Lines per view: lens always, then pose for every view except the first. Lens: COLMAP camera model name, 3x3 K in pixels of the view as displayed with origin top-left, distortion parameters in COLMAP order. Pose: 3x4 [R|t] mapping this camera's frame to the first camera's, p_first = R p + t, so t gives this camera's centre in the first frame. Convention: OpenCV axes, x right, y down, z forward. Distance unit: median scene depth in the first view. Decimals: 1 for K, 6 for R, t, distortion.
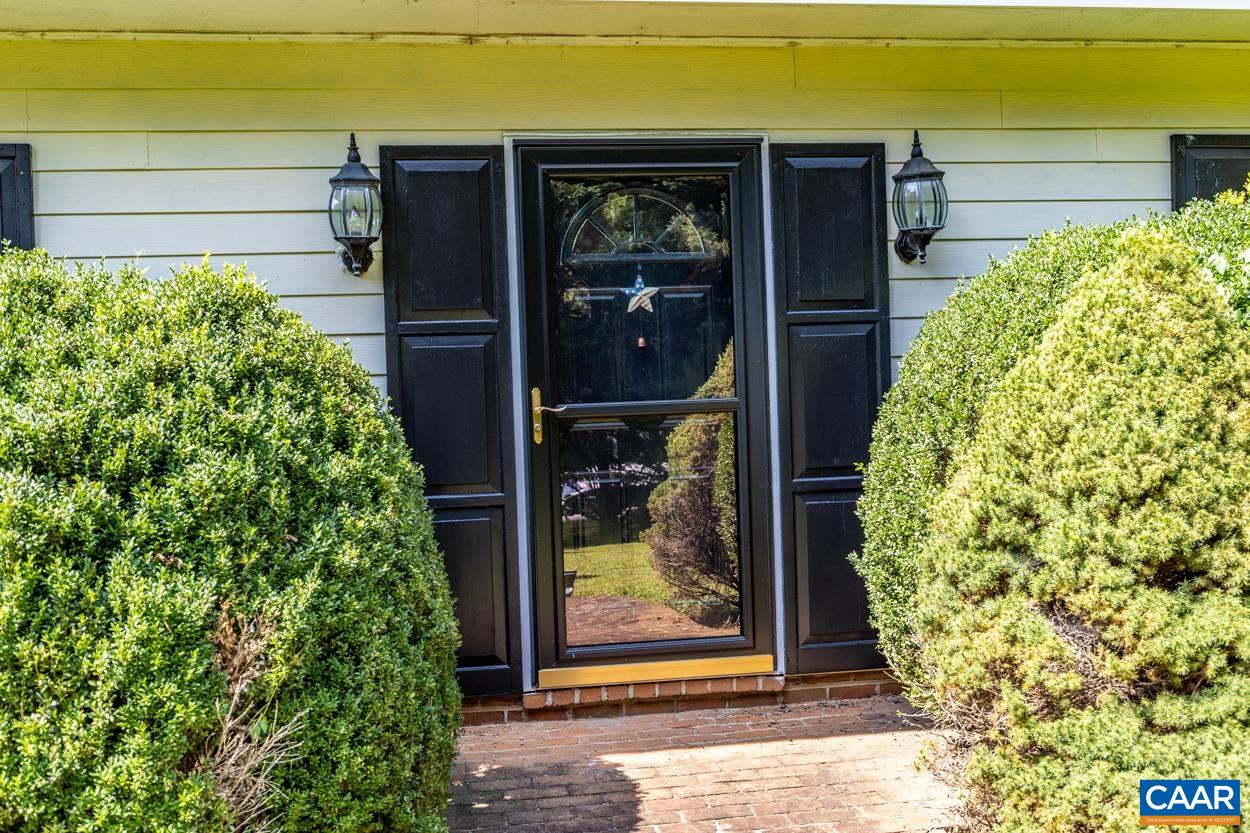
lens RADIAL K [[1153.4, 0, 625.0], [0, 1153.4, 416.5], [0, 0, 1]] dist [0.007115, 0.005407]
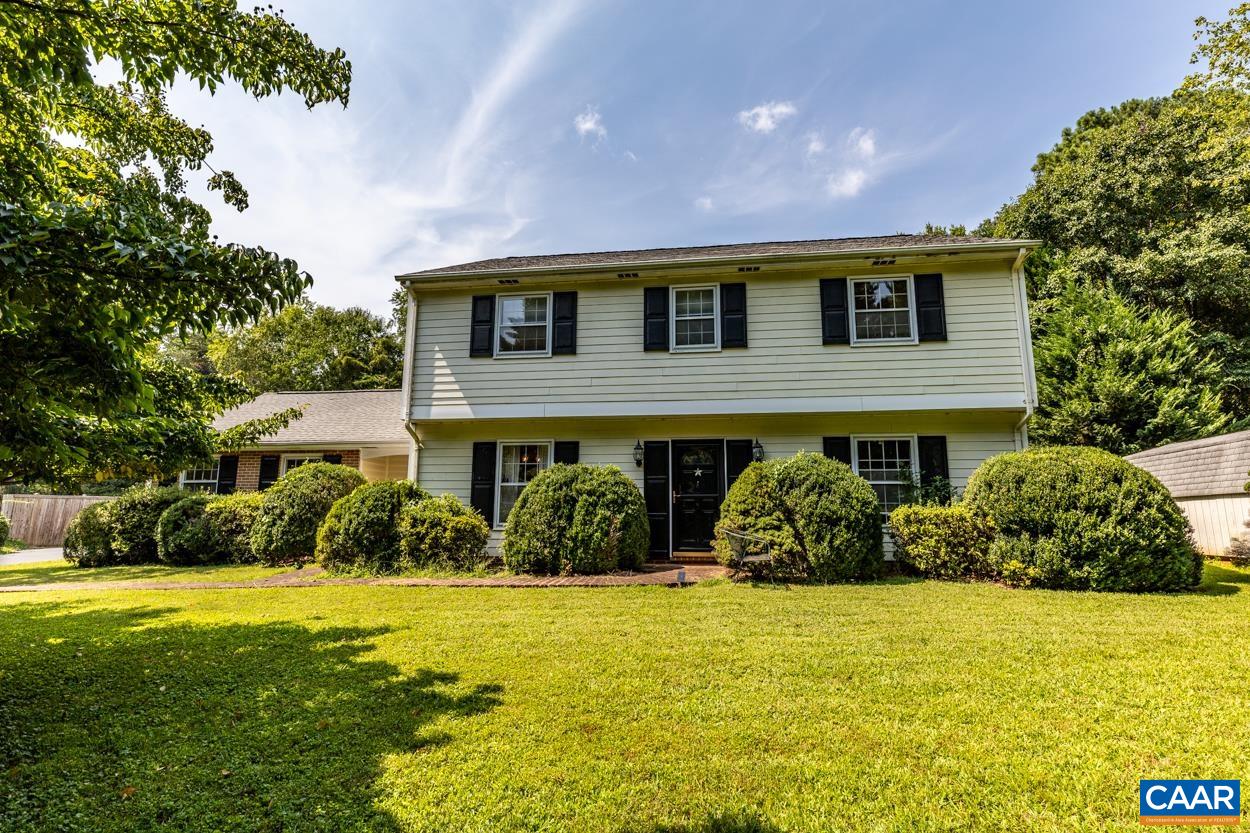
lens RADIAL K [[711.3, 0, 636.5], [0, 711.3, 410.4], [0, 0, 1]] dist [0.001174, 0.000312]
pose [[0.956840, -0.012820, -0.290333, 0.947902], [-0.045292, 0.980241, -0.192552, 0.331671], [0.287065, 0.197391, 0.937353, -2.797488]]
